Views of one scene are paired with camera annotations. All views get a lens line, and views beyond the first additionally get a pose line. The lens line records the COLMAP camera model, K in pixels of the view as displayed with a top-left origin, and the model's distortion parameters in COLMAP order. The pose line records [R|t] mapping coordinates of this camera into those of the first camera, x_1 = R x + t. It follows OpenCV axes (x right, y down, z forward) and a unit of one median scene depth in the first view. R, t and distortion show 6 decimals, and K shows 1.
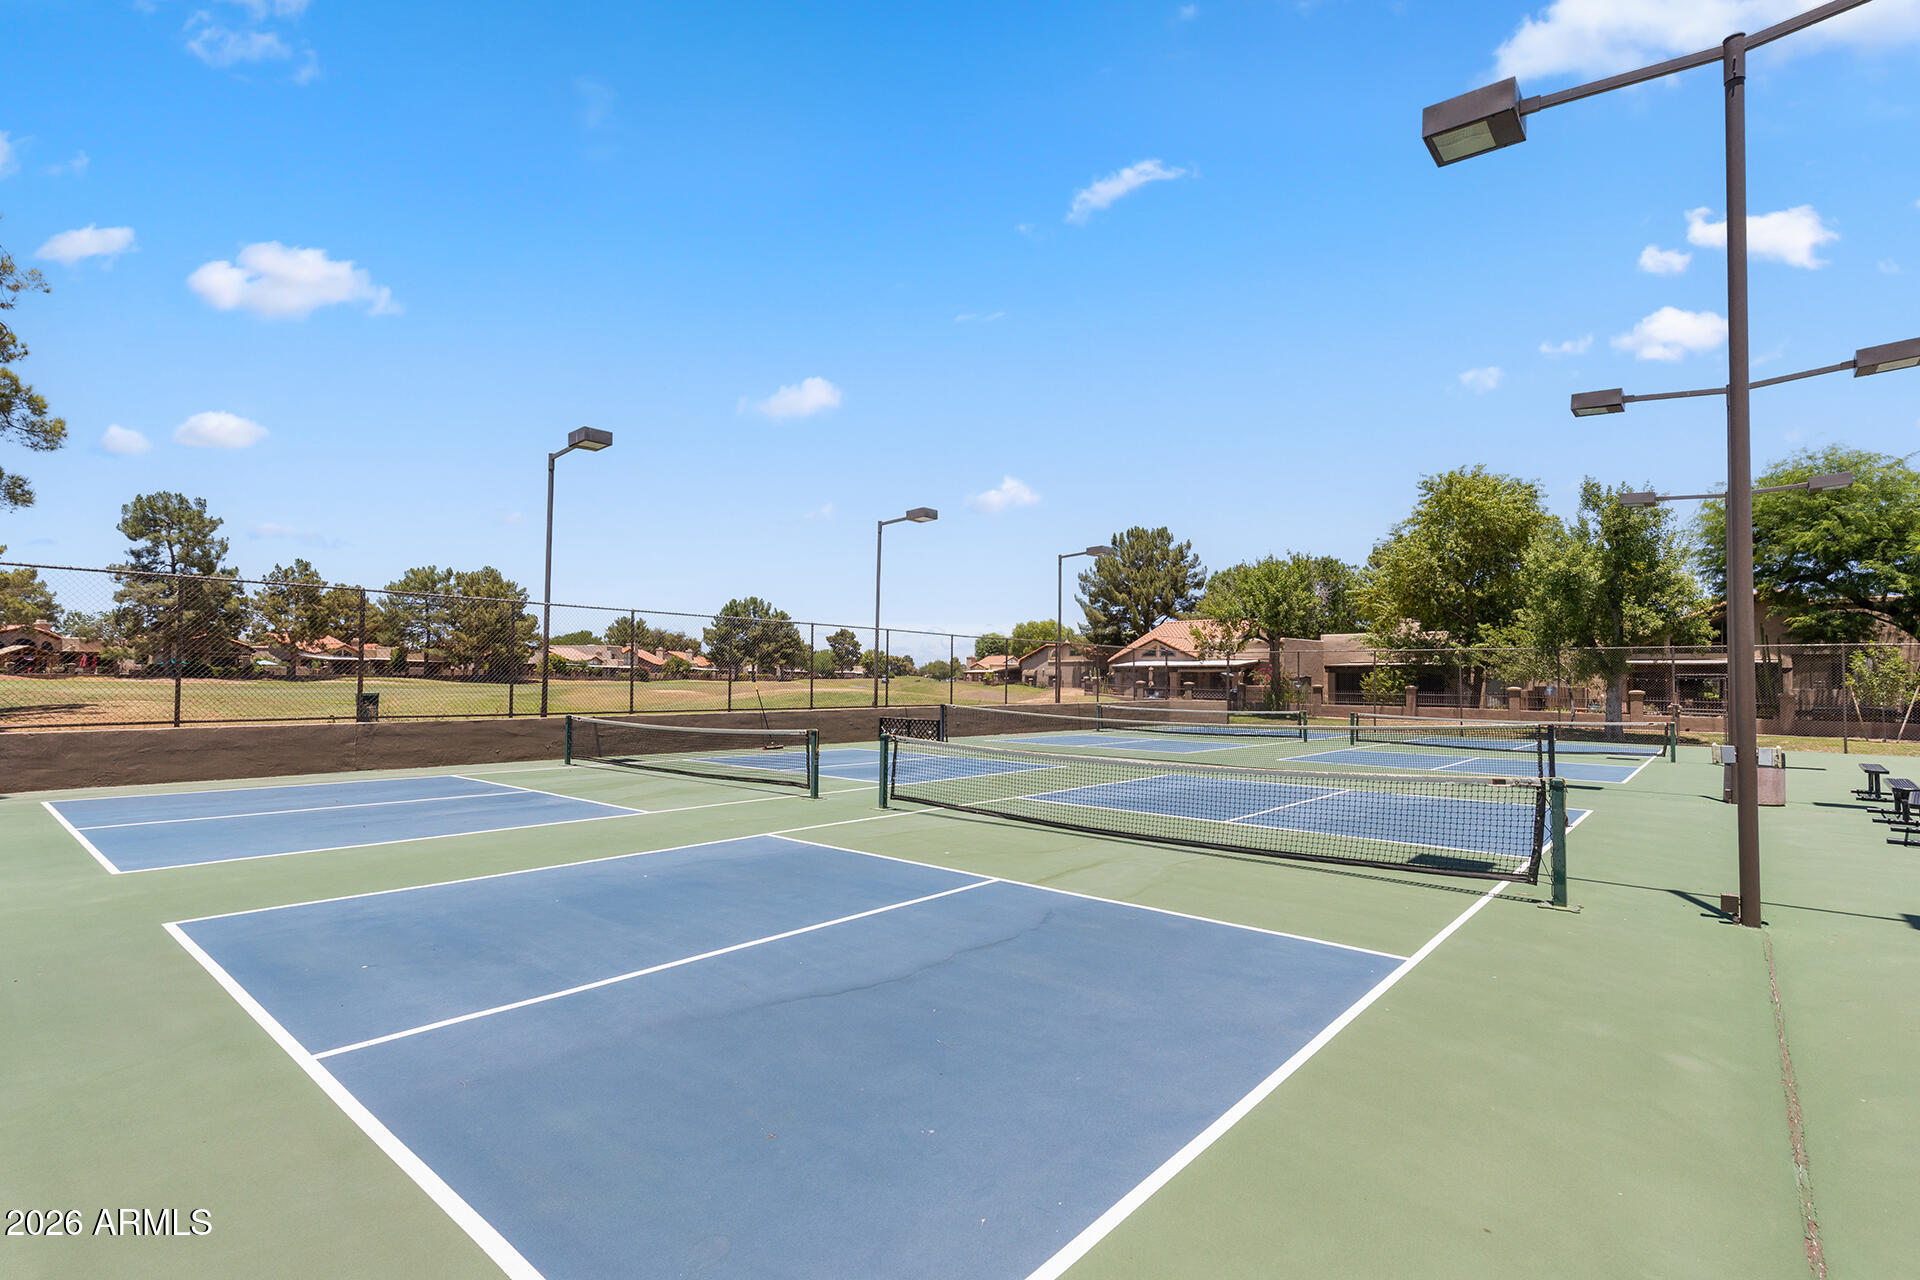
lens RADIAL K [[871.2, 0, 960.0], [0, 871.2, 640.0], [0, 0, 1]] dist [0.000438, 0.000251]
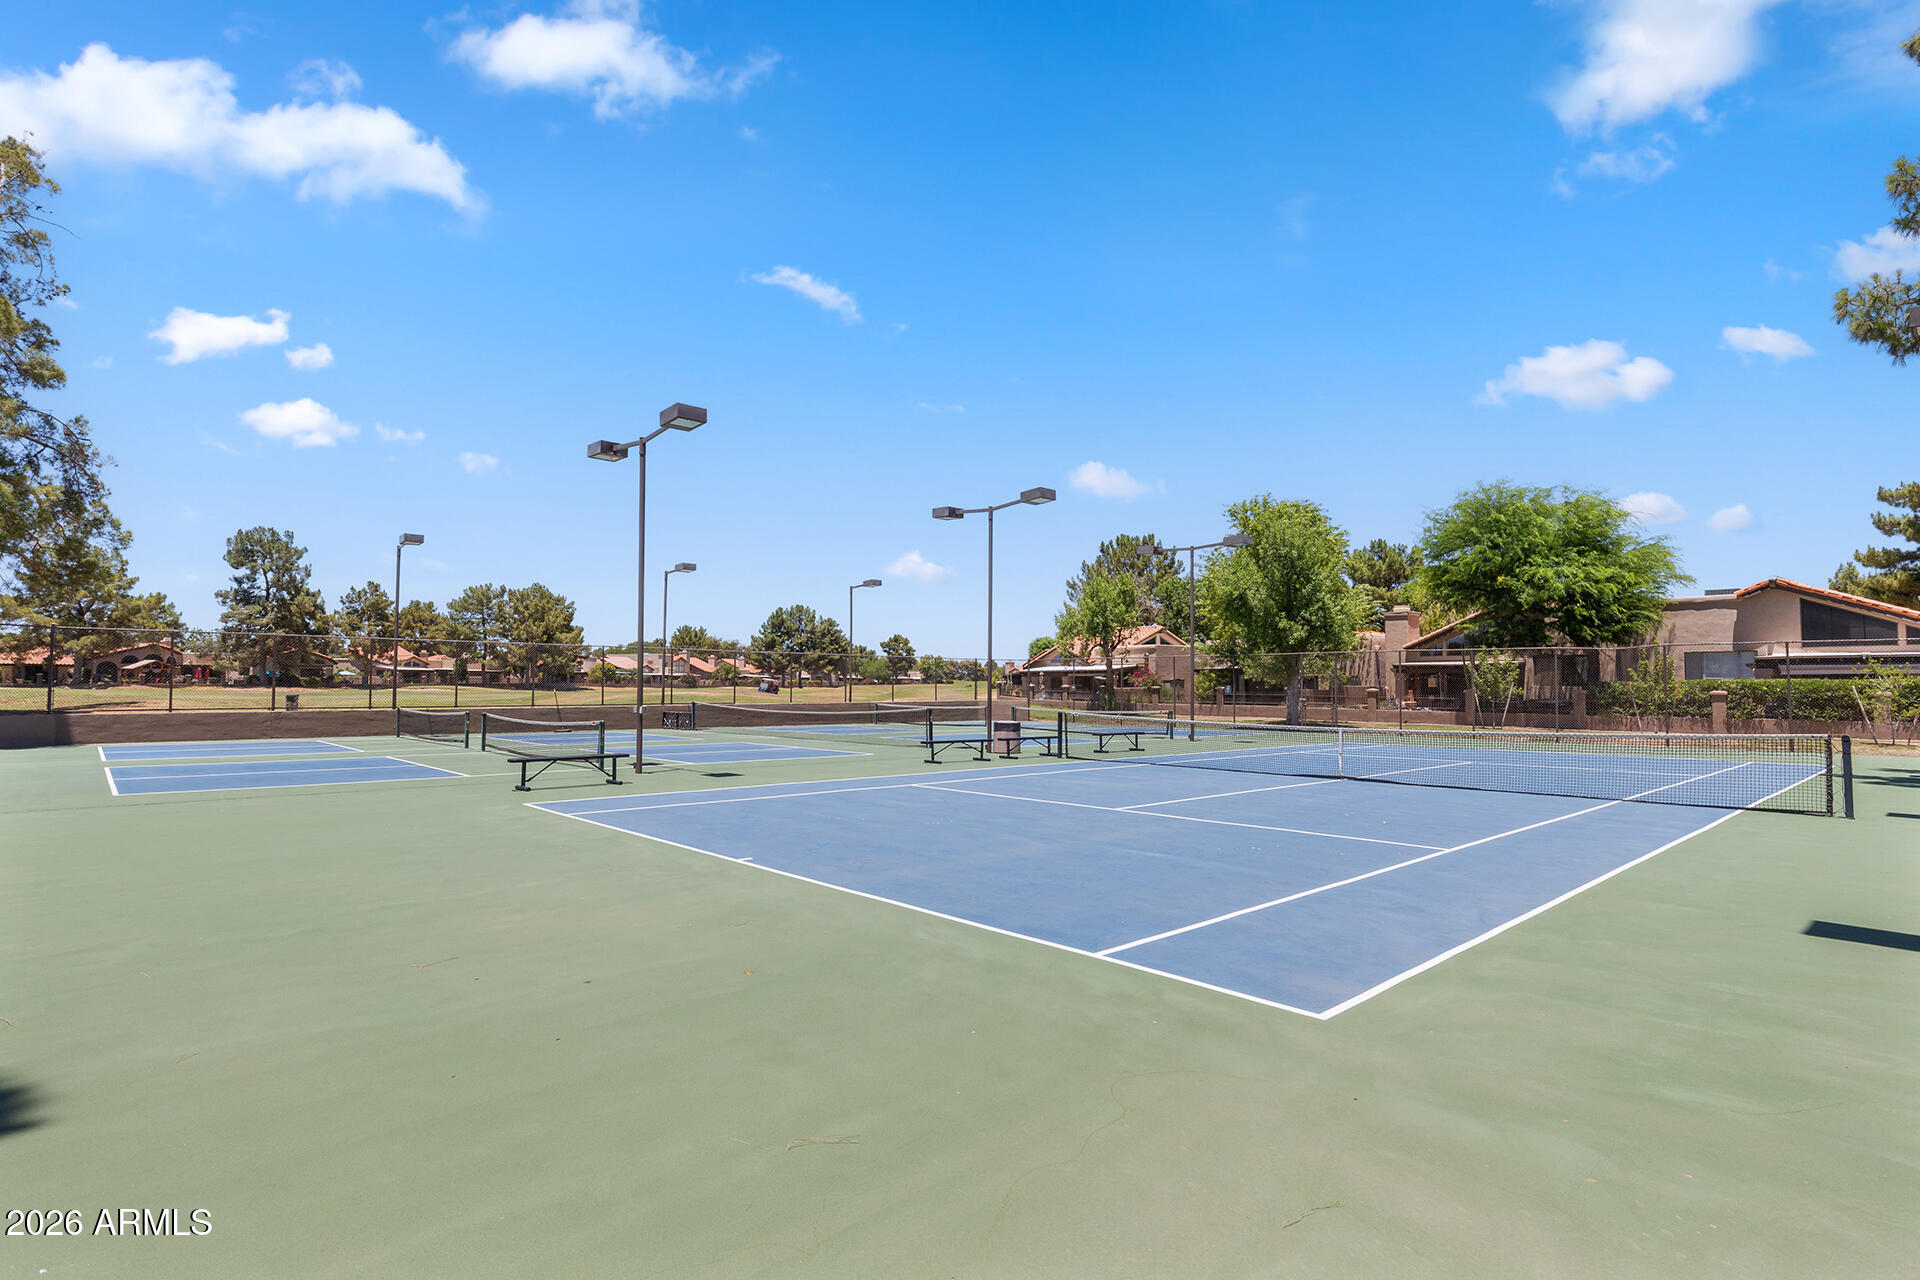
lens RADIAL K [[925.4, 0, 960.0], [0, 925.4, 640.0], [0, 0, 1]] dist [-0.000204, -0.000018]
pose [[0.993454, -0.011322, -0.113670, 0.109856], [0.010950, 0.999932, -0.003896, -0.002923], [0.113707, 0.002626, 0.993511, -0.085067]]
